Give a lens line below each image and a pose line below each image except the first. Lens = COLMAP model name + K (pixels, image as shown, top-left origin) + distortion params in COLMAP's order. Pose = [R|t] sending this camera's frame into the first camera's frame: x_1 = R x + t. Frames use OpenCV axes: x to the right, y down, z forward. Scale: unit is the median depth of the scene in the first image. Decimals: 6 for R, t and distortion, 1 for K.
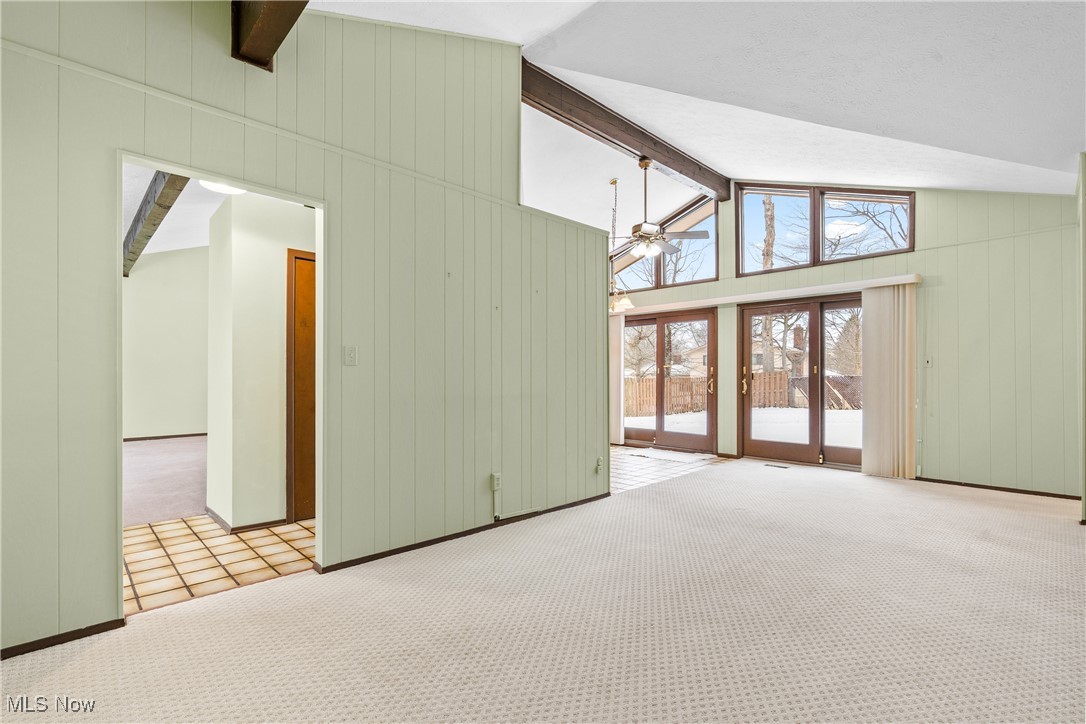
lens RADIAL K [[514.5, 0, 534.4], [0, 514.5, 376.8], [0, 0, 1]] dist [0.001920, 0.000138]
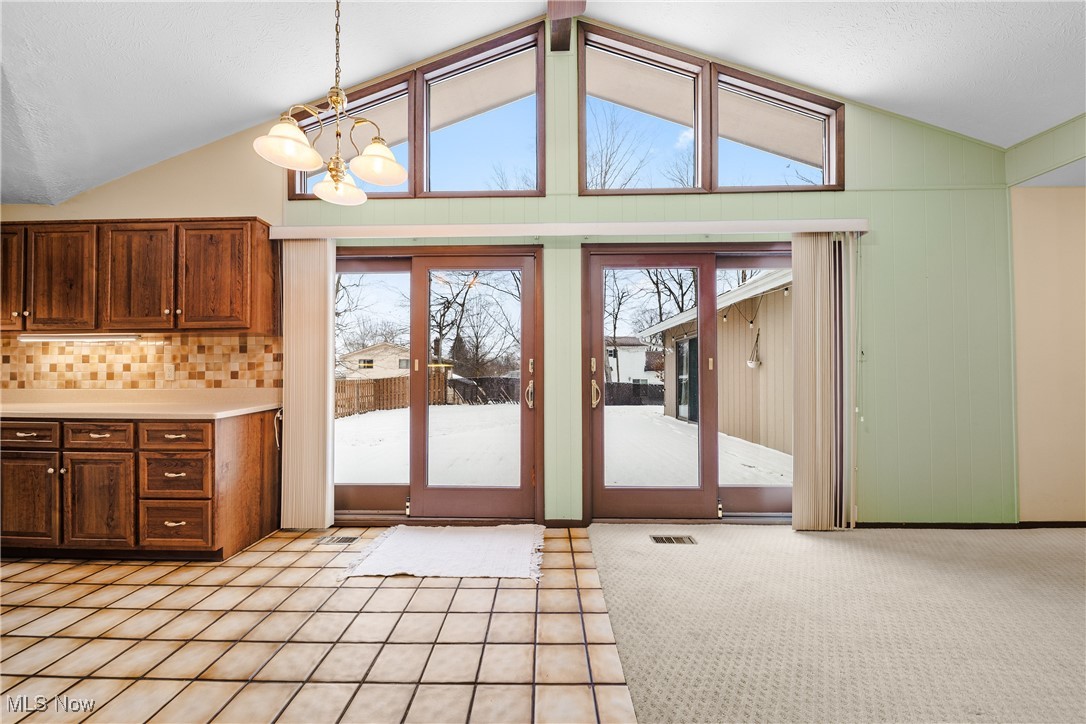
lens RADIAL K [[391.7, 0, 535.8], [0, 391.7, 374.4], [0, 0, 1]] dist [-0.002327, -0.000425]
pose [[0.716377, 0.002281, 0.697710, 0.068762], [0.003513, 0.999970, -0.006876, 0.000654], [-0.697704, 0.007377, 0.716348, 0.737959]]
